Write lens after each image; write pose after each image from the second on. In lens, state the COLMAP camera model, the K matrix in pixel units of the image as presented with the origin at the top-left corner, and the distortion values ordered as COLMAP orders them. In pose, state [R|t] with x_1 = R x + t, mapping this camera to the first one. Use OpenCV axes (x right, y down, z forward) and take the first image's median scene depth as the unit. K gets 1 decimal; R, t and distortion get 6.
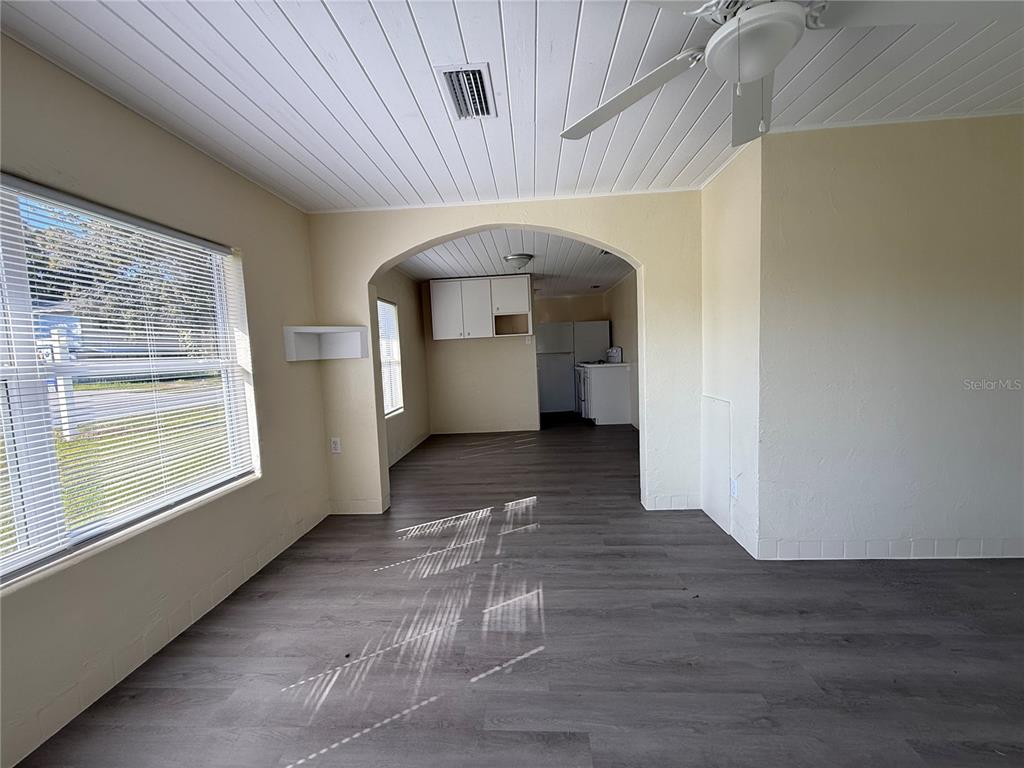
lens RADIAL K [[408.1, 0, 512.0], [0, 408.1, 382.8], [0, 0, 1]] dist [0.000877, 0.000157]
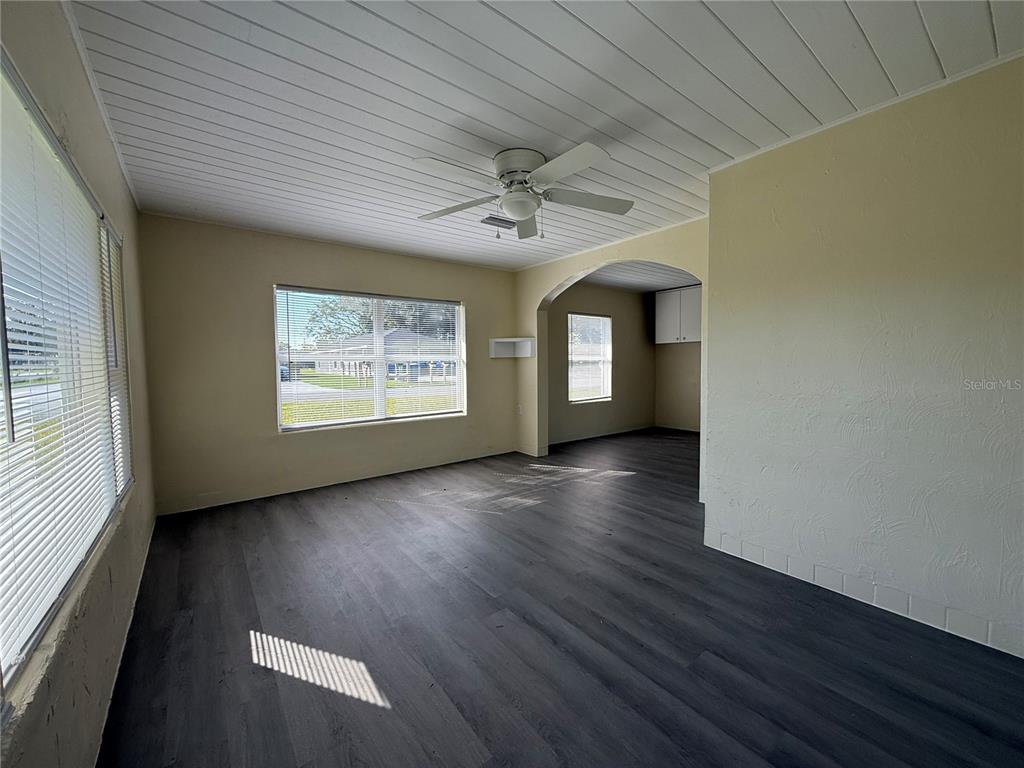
lens RADIAL K [[408.1, 0, 512.5], [0, 408.1, 382.4], [0, 0, 1]] dist [0.000877, 0.000157]
pose [[0.657324, 0.073431, -0.750022, 0.890340], [-0.073307, 0.996752, 0.033339, -0.010030], [0.750035, 0.033067, 0.660572, -0.130625]]
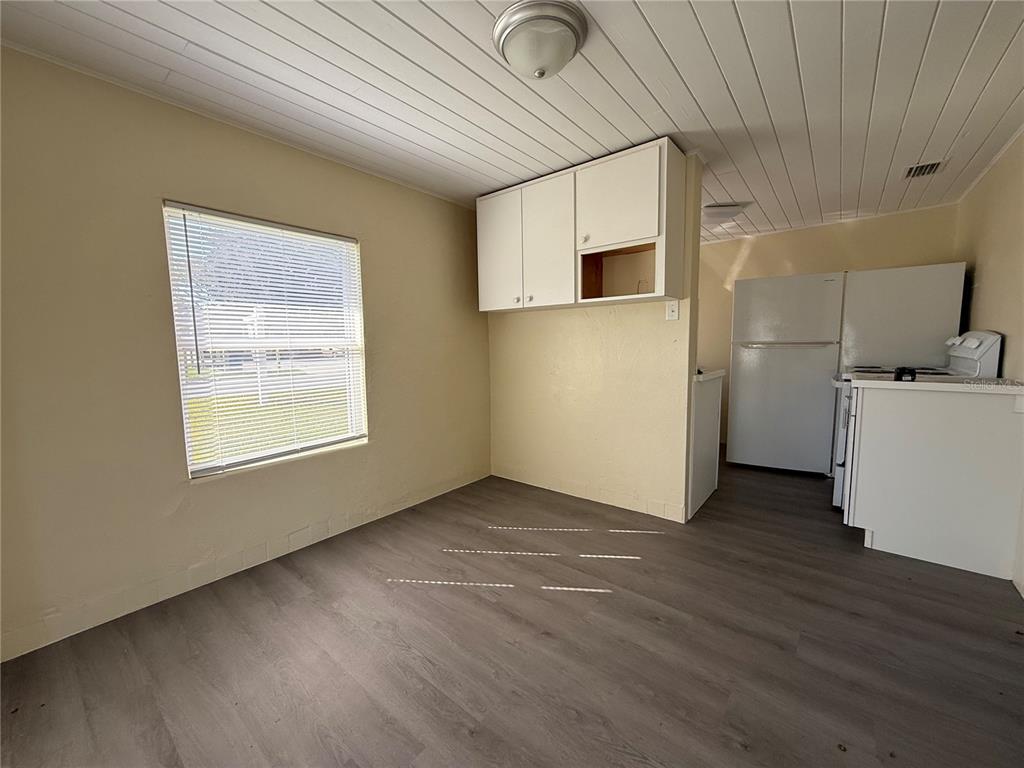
lens RADIAL K [[408.1, 0, 508.9], [0, 408.1, 386.9], [0, 0, 1]] dist [0.000877, 0.000157]
pose [[0.812993, 0.094575, -0.574542, 0.342770], [-0.067851, 0.995386, 0.067838, -0.097109], [0.578307, -0.016169, 0.815659, 1.245914]]
